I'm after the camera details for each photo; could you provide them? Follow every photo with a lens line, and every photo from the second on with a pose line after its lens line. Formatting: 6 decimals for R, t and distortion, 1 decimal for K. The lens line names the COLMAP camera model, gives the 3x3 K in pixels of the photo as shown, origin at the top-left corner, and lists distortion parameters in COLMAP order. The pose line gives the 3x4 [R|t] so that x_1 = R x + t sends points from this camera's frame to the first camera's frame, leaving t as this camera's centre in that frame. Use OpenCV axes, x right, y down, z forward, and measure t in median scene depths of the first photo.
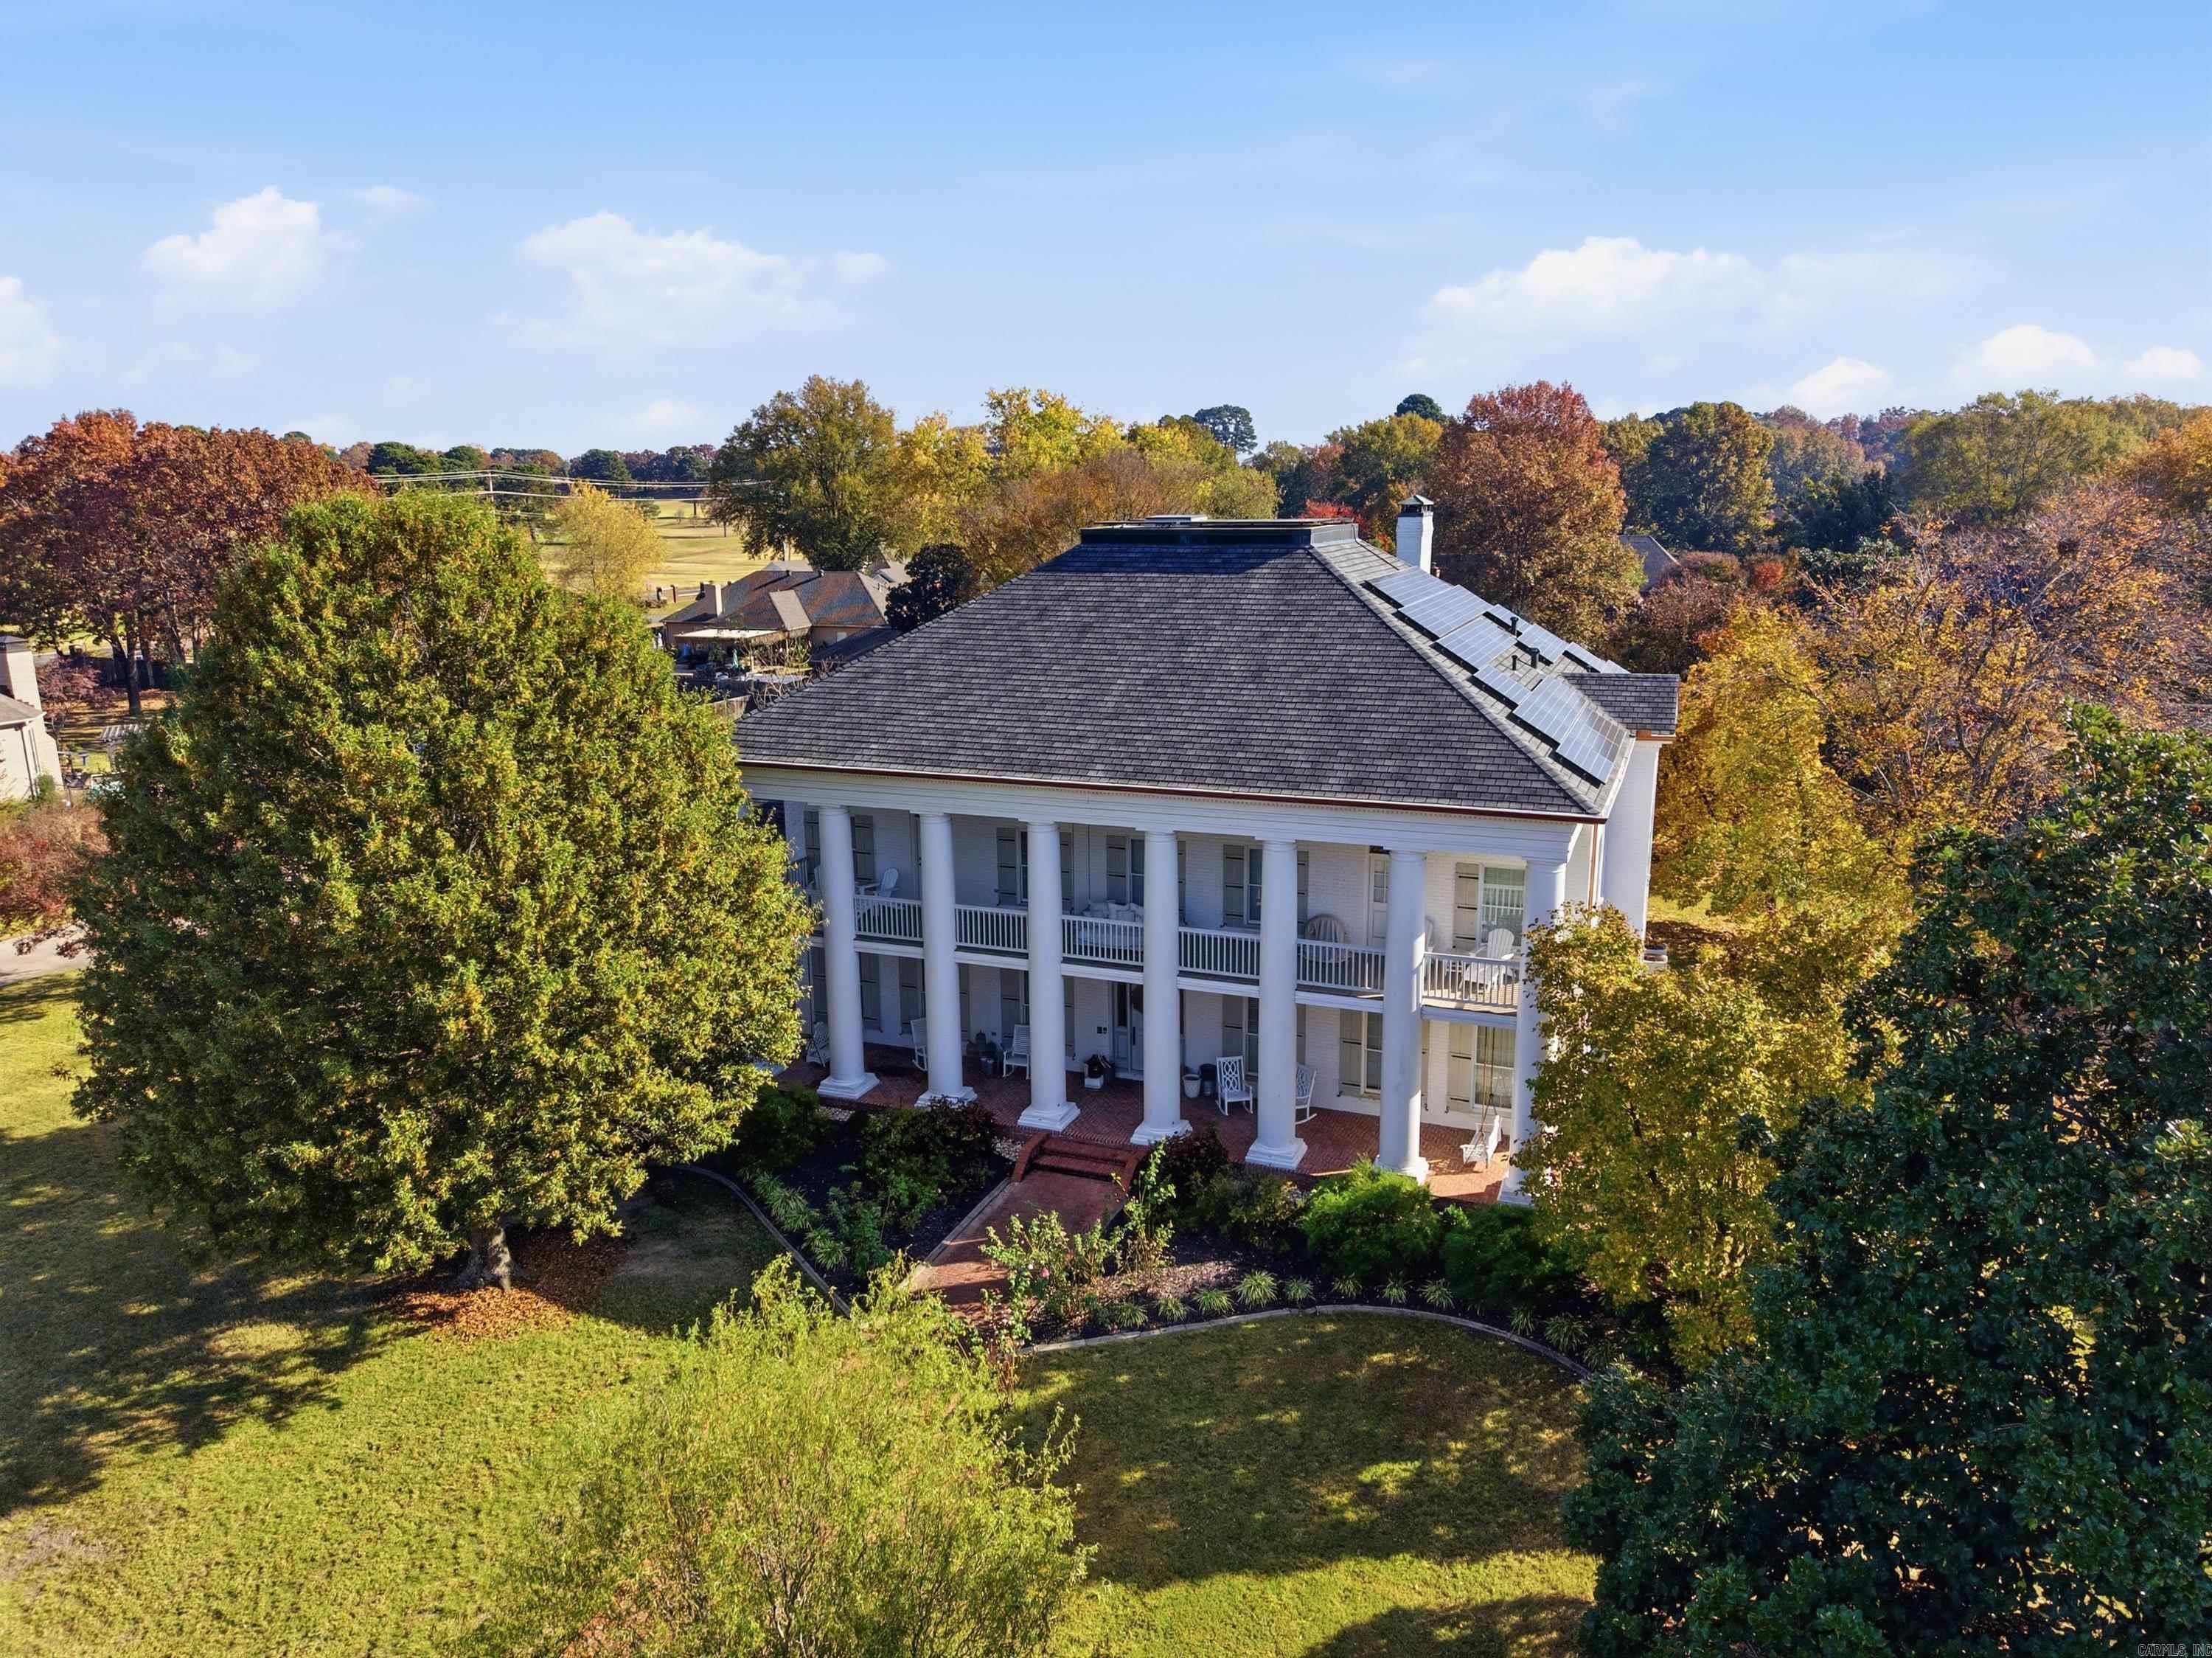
lens RADIAL K [[1490.5, 0, 1100.2], [0, 1490.5, 825.0], [0, 0, 1]] dist [0.022987, -0.025821]
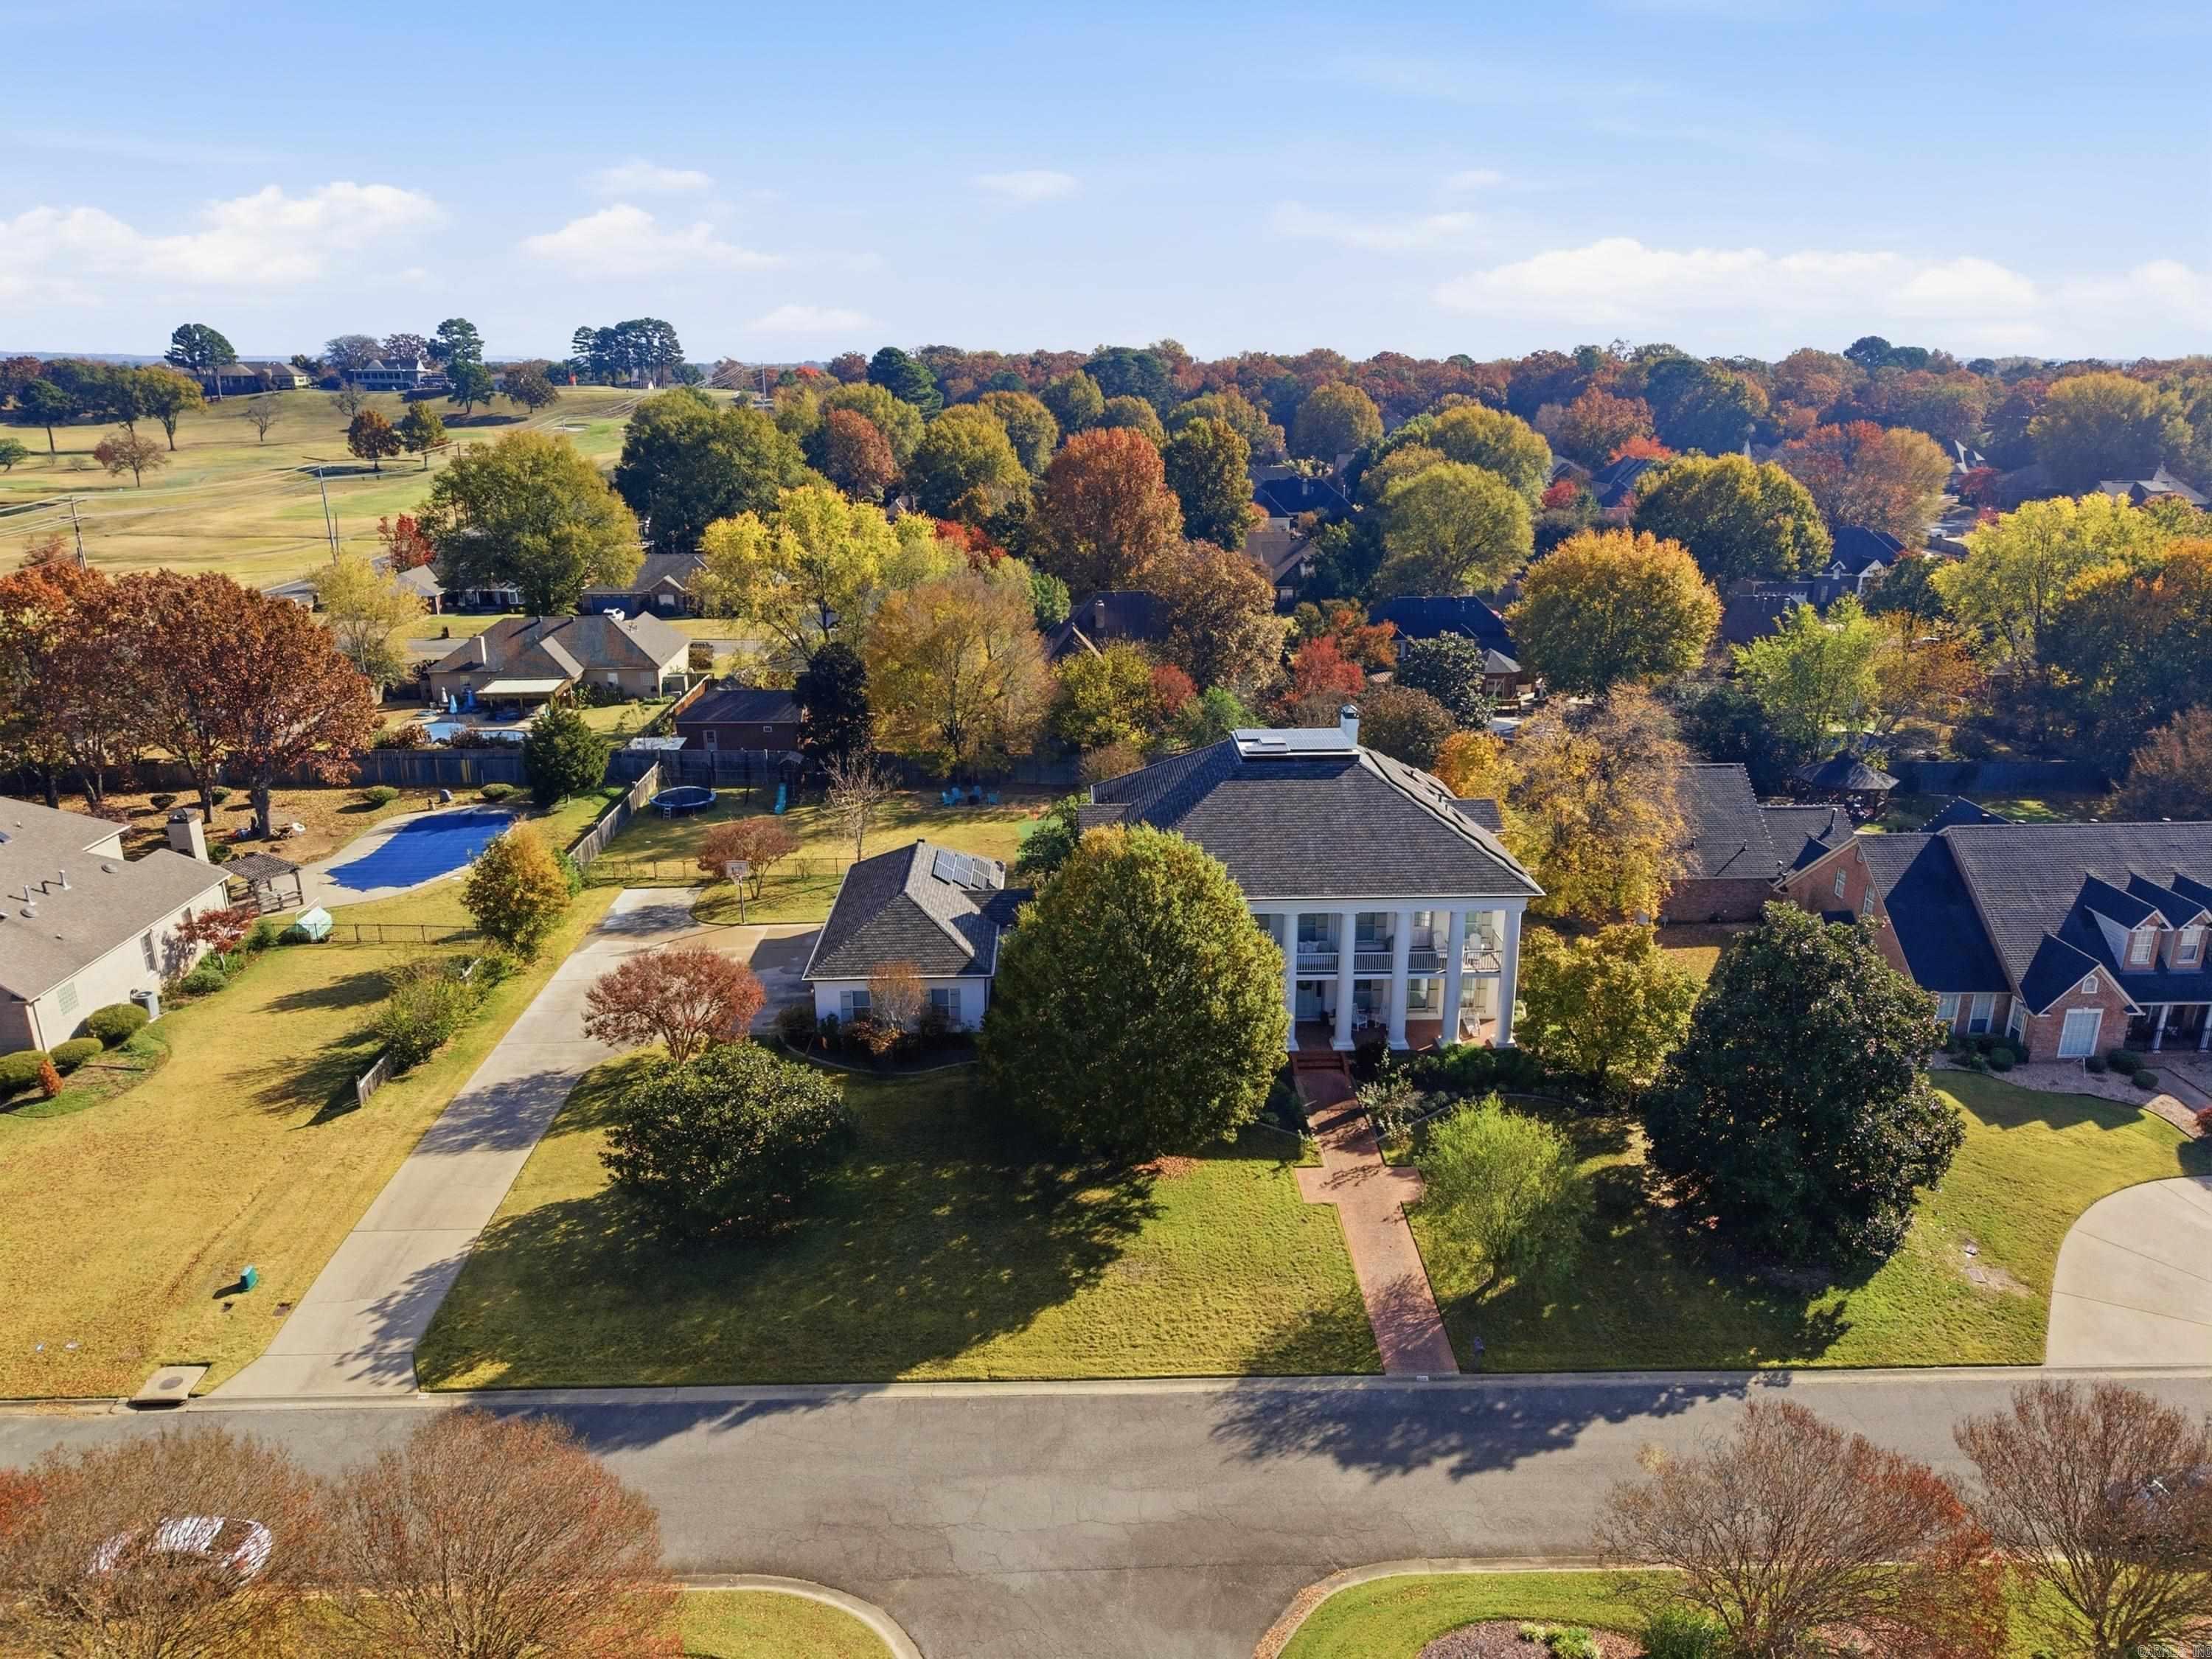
lens RADIAL K [[1490.3, 0, 1115.2], [0, 1490.3, 833.9], [0, 0, 1]] dist [0.022987, -0.025821]
pose [[0.912506, -0.114649, 0.392669, -1.259059], [0.080501, 0.991479, 0.102414, -0.407558], [-0.401065, -0.061844, 0.913960, -0.992680]]
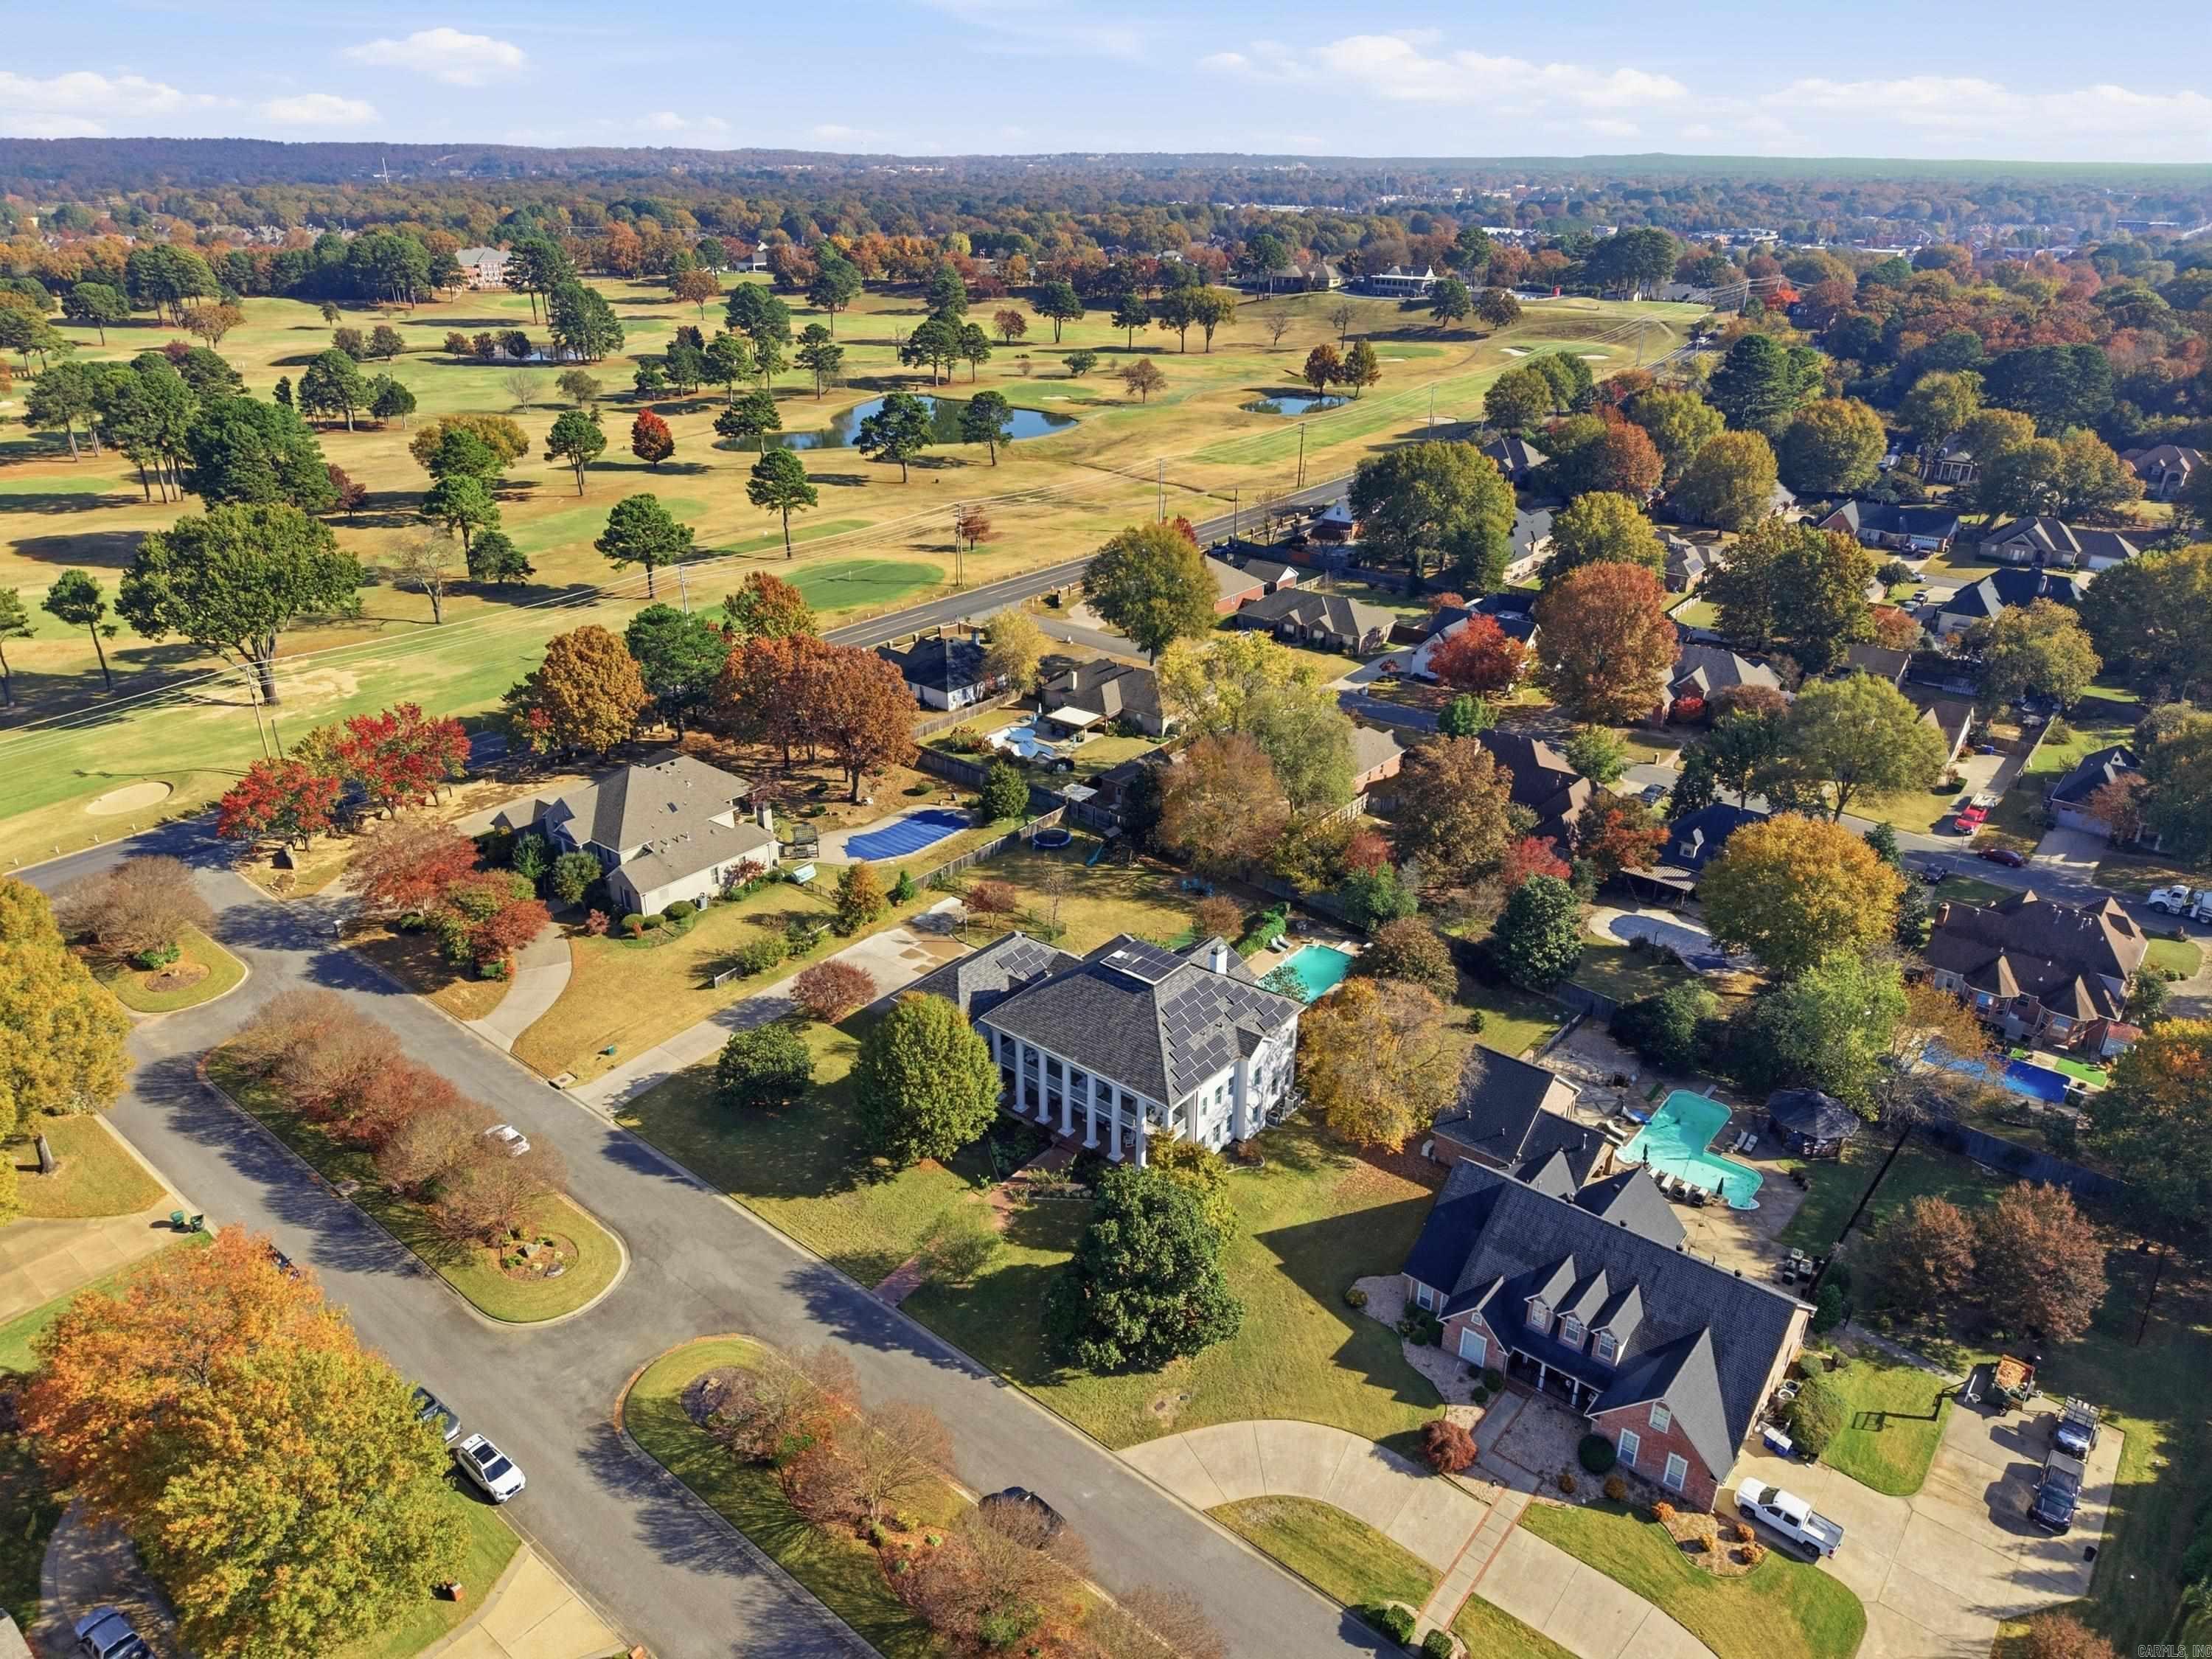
lens RADIAL K [[1490.3, 0, 1108.9], [0, 1490.3, 825.0], [0, 0, 1]] dist [0.022987, -0.025821]
pose [[0.955891, 0.141087, -0.257618, 1.095569], [-0.084811, 0.972301, 0.217801, -1.633293], [0.281211, -0.186345, 0.941380, -2.791963]]
